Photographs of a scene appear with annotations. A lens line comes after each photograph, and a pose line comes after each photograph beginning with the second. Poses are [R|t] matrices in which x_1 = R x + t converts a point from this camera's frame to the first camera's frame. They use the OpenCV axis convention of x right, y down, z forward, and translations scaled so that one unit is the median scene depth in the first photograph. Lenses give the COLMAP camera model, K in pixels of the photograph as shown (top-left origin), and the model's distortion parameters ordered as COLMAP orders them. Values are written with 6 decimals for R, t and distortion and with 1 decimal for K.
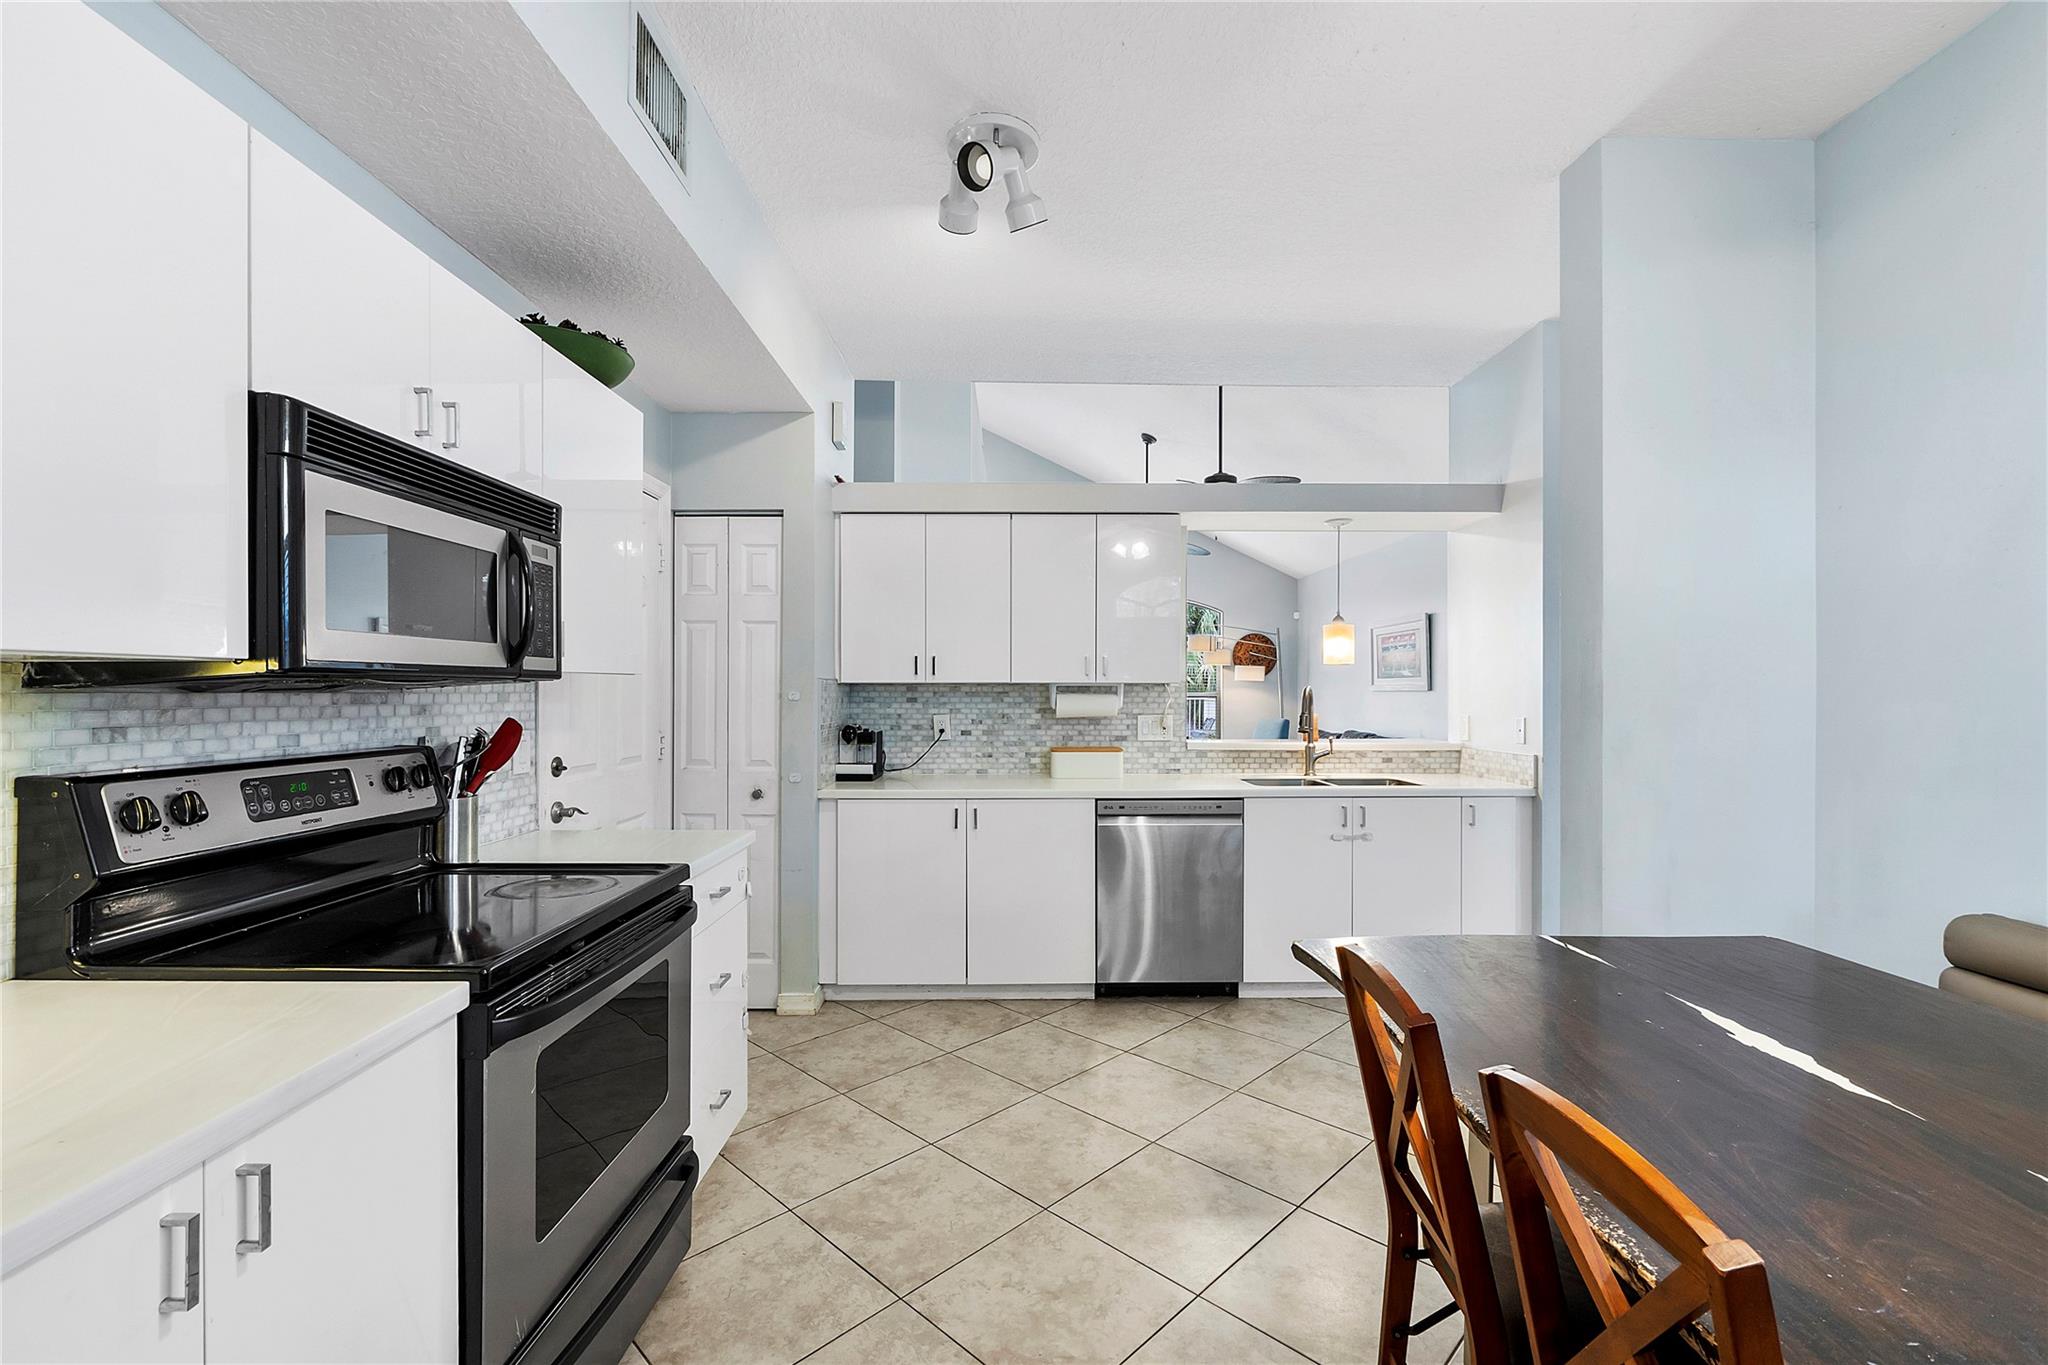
lens RADIAL K [[874.3, 0, 1031.0], [0, 874.3, 681.7], [0, 0, 1]] dist [-0.000381, -0.000516]
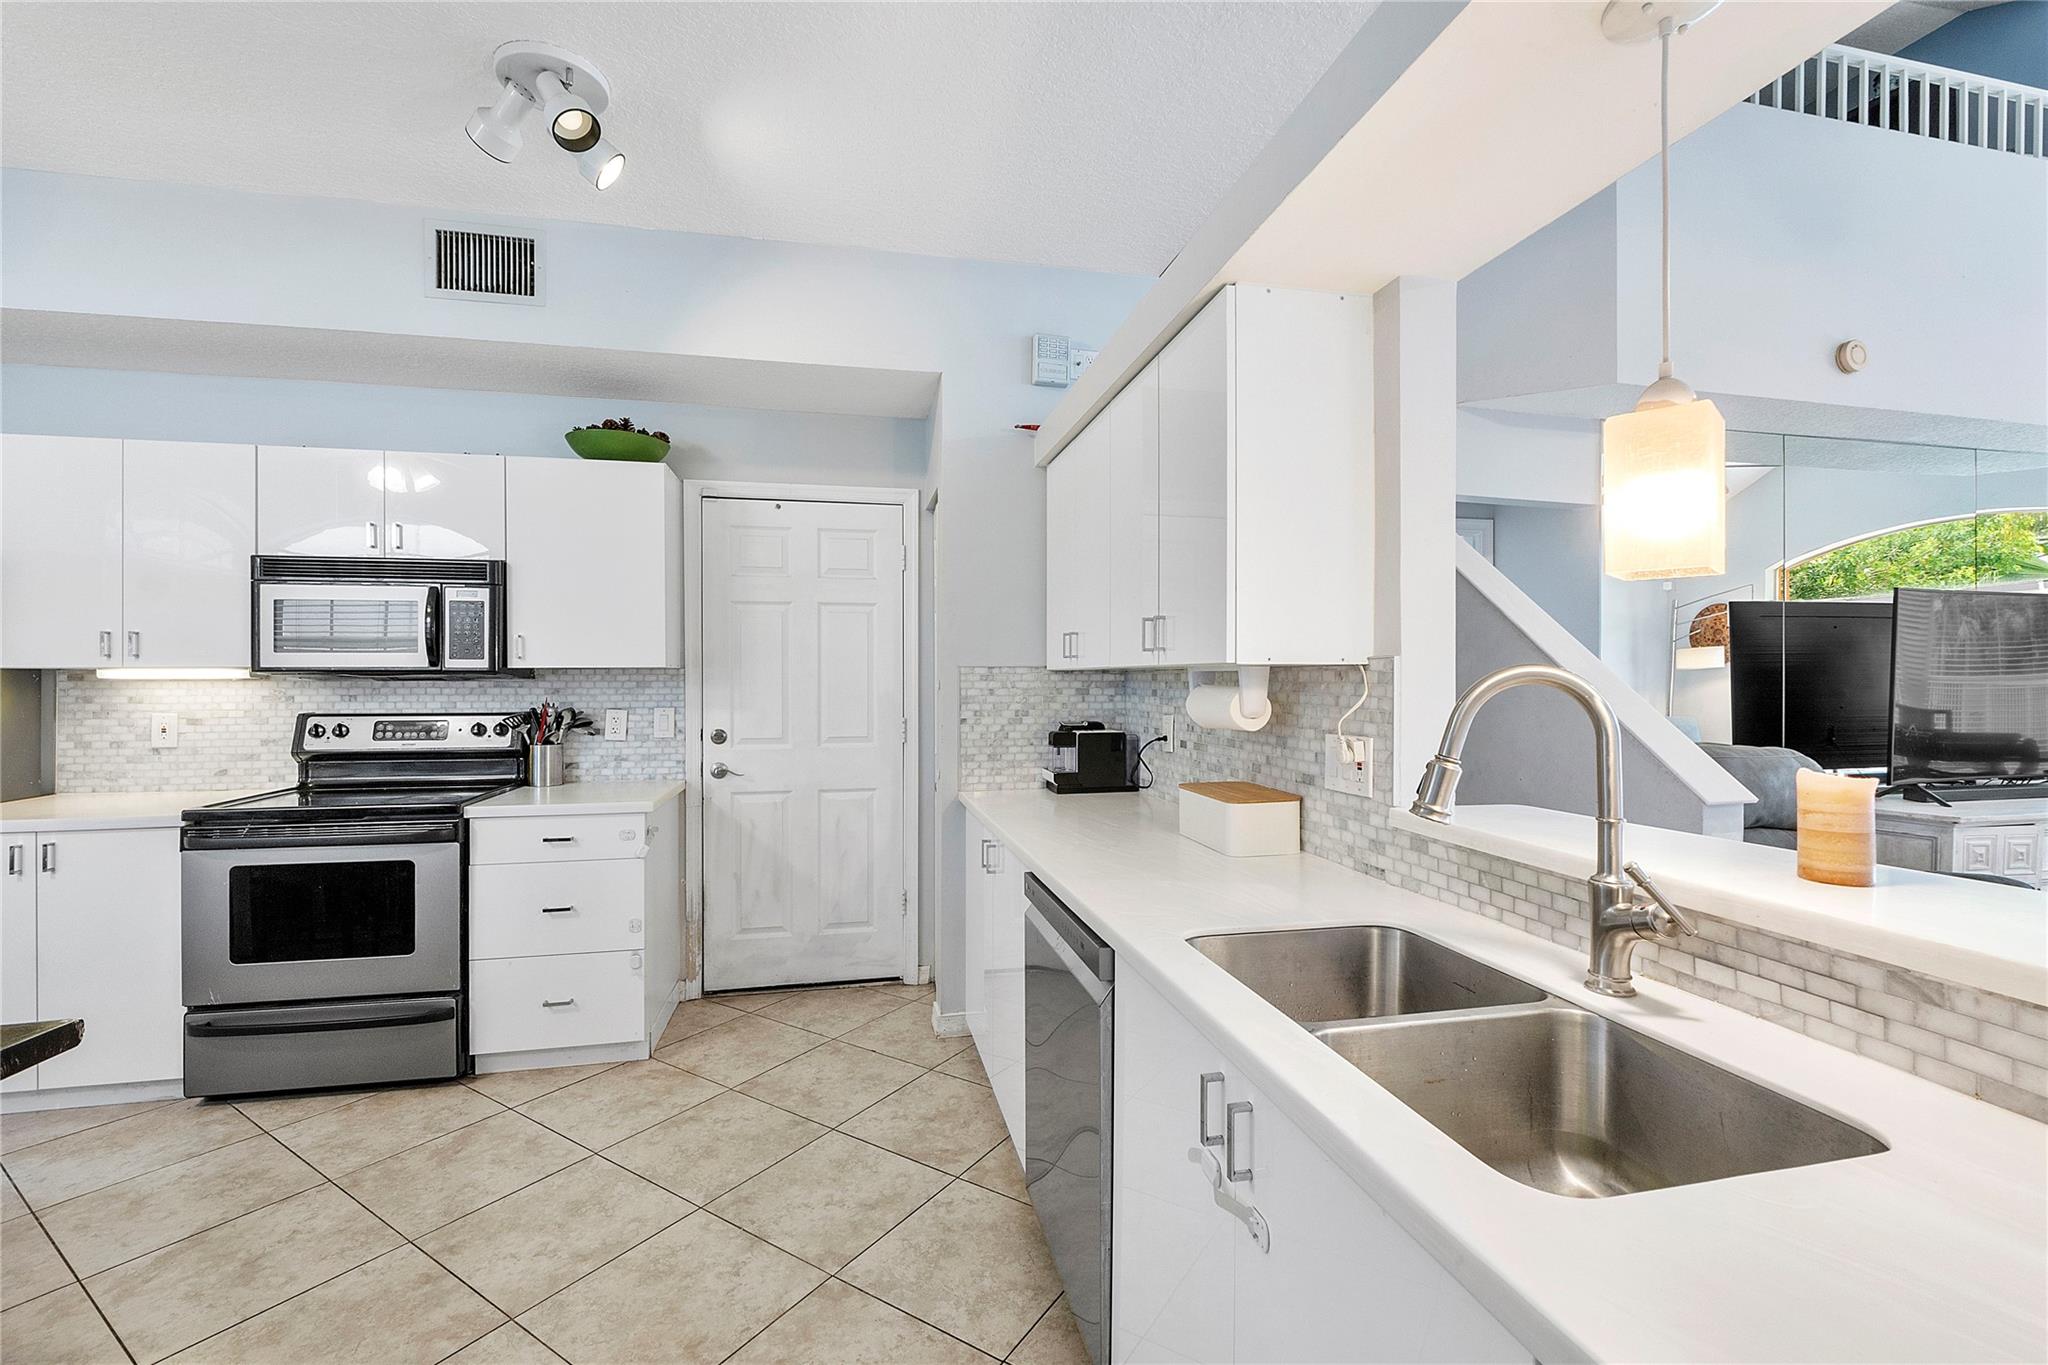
lens RADIAL K [[872.4, 0, 1025.4], [0, 872.4, 669.6], [0, 0, 1]] dist [-0.002347, -0.000242]
pose [[0.199303, -0.009826, -0.979889, 0.920292], [0.010758, 0.999911, -0.007839, 0.010820], [0.979879, -0.008979, 0.199391, 1.274581]]
